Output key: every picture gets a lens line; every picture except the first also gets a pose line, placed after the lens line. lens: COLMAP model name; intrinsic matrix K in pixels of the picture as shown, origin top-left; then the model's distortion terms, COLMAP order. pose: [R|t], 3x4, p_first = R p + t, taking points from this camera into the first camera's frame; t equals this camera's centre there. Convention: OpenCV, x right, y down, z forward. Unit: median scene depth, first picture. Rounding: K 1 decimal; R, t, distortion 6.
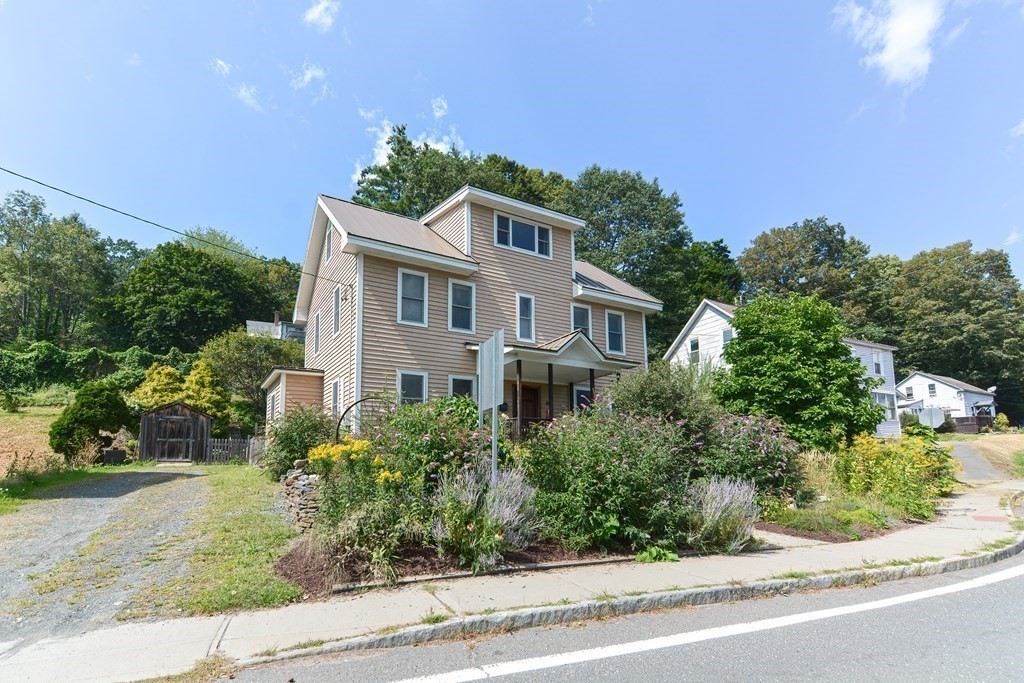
lens RADIAL K [[527.1, 0, 512.9], [0, 527.1, 347.7], [0, 0, 1]] dist [0.022027, -0.014331]
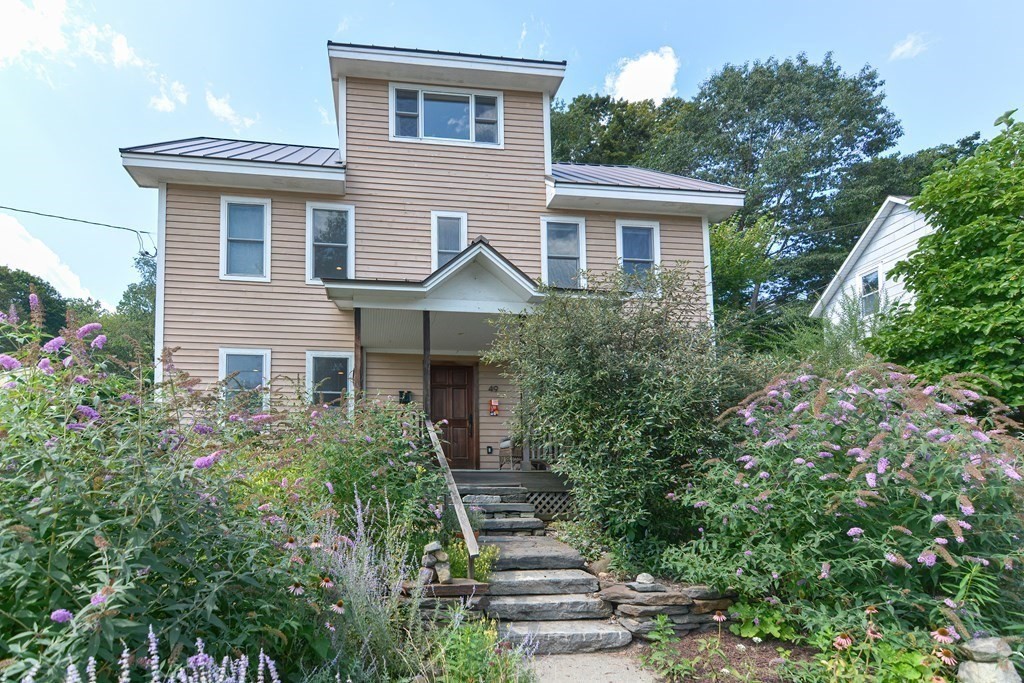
lens RADIAL K [[478.2, 0, 511.1], [0, 478.2, 409.4], [0, 0, 1]] dist [0.004574, 0.000252]
pose [[0.898052, -0.048847, -0.437170, 0.306961], [0.085774, 0.994184, 0.065116, 0.091066], [0.431447, -0.095975, 0.897019, 0.502408]]
